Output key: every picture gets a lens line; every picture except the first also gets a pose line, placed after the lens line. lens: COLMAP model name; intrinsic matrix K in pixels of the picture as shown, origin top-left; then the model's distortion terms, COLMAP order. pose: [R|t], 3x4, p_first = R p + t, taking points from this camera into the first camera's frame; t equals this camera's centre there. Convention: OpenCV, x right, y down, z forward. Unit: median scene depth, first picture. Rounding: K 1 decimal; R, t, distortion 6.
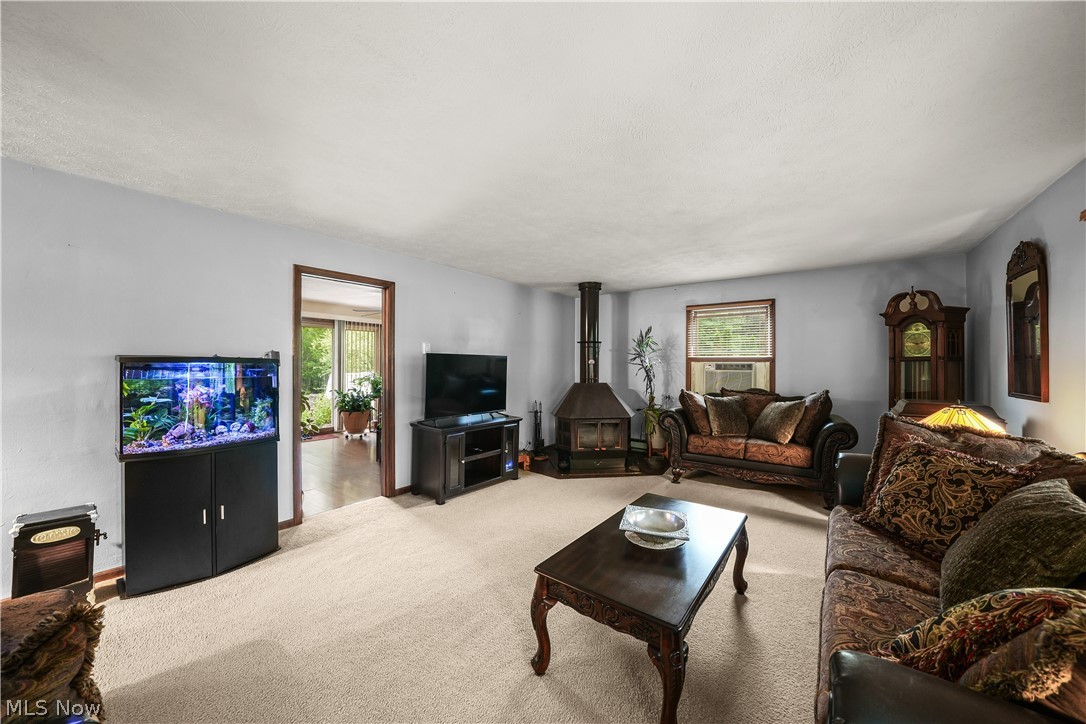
lens RADIAL K [[377.6, 0, 536.1], [0, 377.6, 358.9], [0, 0, 1]] dist [-0.012032, -0.000013]
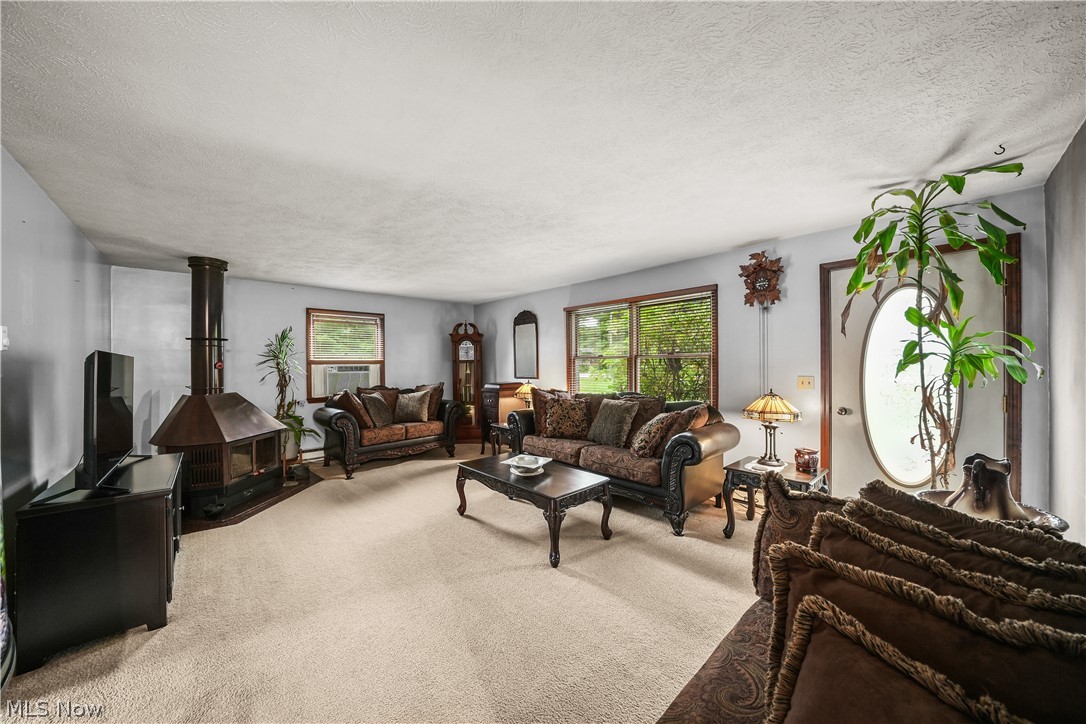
lens RADIAL K [[377.6, 0, 534.4], [0, 377.6, 362.9], [0, 0, 1]] dist [-0.012032, -0.000013]
pose [[0.174607, -0.004714, 0.984627, -0.519447], [0.002359, 0.999988, 0.004369, 0.000194], [-0.984635, 0.001560, 0.174616, 0.276790]]
